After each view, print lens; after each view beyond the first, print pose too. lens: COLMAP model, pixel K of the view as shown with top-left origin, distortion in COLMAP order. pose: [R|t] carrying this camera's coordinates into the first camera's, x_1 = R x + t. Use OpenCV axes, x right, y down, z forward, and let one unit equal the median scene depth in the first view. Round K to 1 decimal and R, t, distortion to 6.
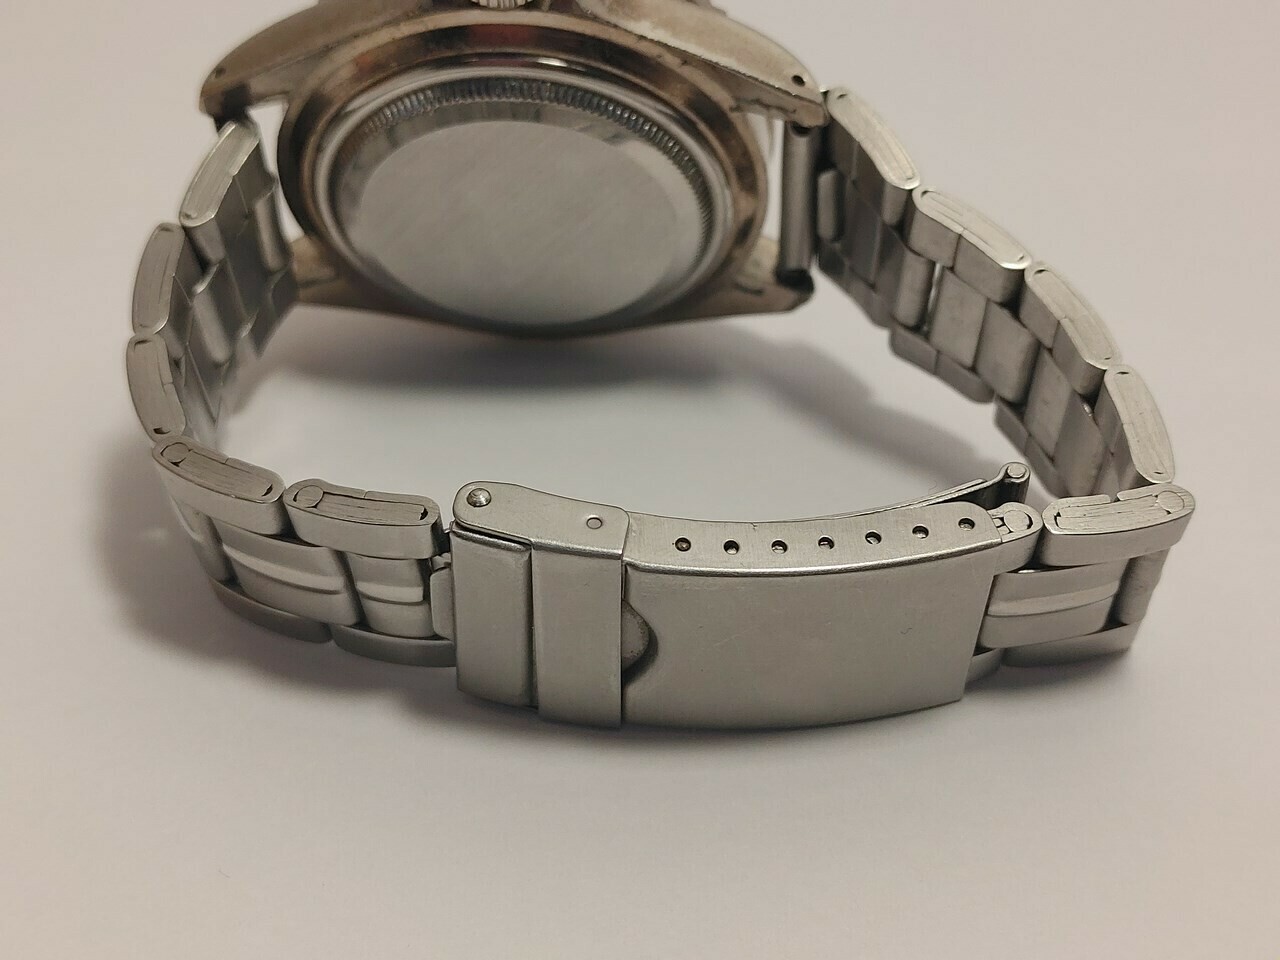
lens RADIAL K [[2051.9, 0, 640.0], [0, 2051.9, 480.0], [0, 0, 1]] dist [0.068996, -0.037559]
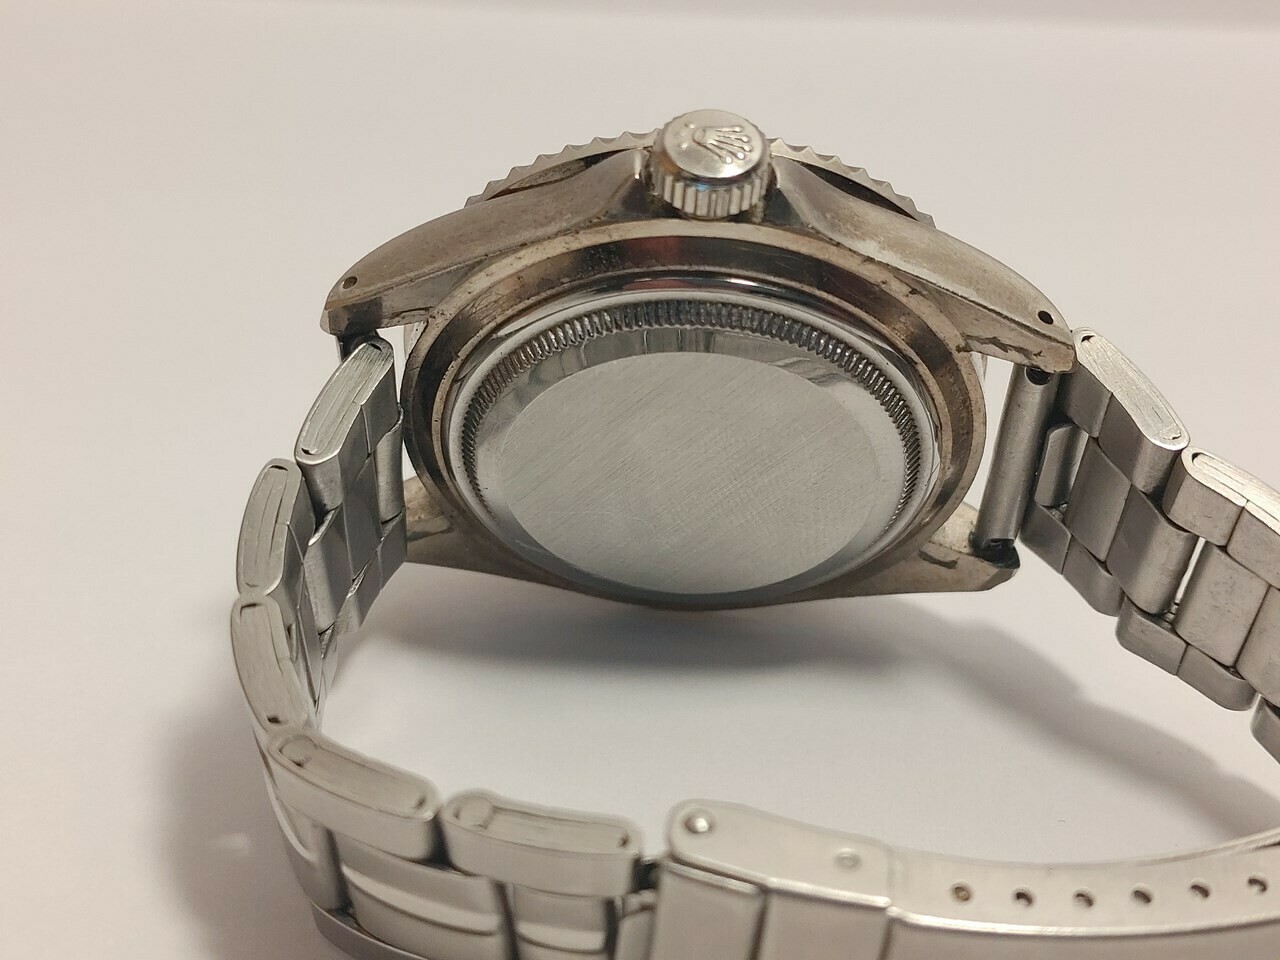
lens RADIAL K [[2051.9, 0, 640.0], [0, 2051.9, 480.0], [0, 0, 1]] dist [0.068996, -0.037559]
pose [[0.998734, 0.035527, 0.035602, -0.115151], [-0.030909, 0.991953, -0.122776, -0.020736], [-0.039678, 0.121520, 0.991796, 0.183765]]
